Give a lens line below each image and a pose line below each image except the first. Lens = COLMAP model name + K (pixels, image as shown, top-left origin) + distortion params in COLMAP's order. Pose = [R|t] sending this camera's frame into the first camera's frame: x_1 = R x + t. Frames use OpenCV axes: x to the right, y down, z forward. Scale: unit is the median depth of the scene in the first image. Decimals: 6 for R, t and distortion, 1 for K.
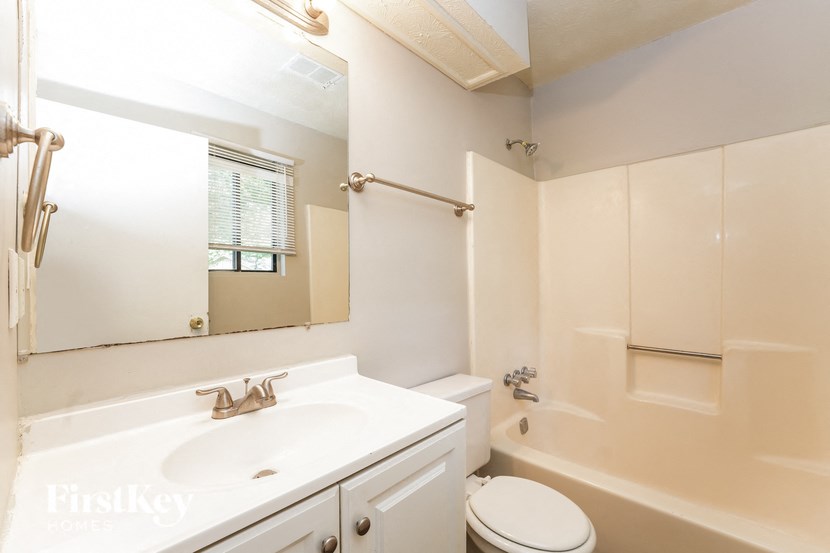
lens RADIAL K [[350.3, 0, 413.4], [0, 350.3, 279.4], [0, 0, 1]] dist [-0.001367, -0.000250]
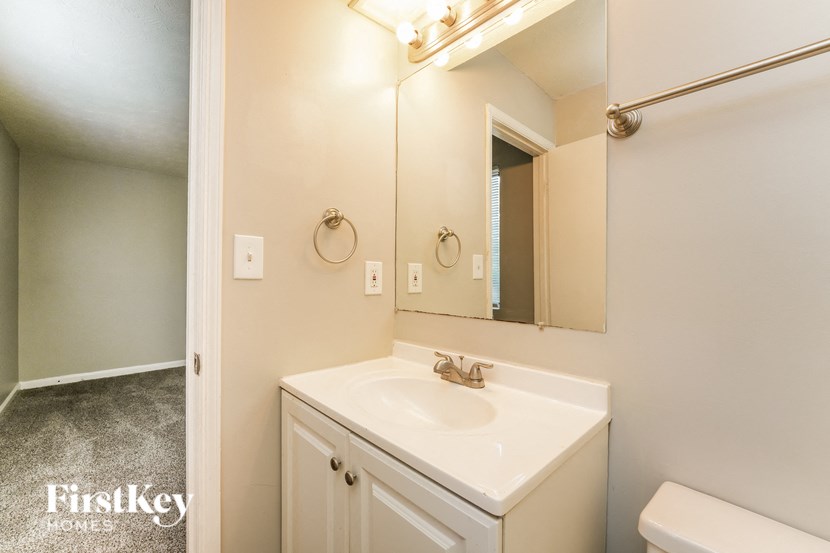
lens RADIAL K [[350.3, 0, 413.4], [0, 350.3, 279.4], [0, 0, 1]] dist [-0.001367, -0.000250]
pose [[-0.086333, 0.007676, -0.996237, 0.728809], [0.004692, 0.999962, 0.007299, 0.011556], [0.996255, -0.004044, -0.086366, 0.940644]]
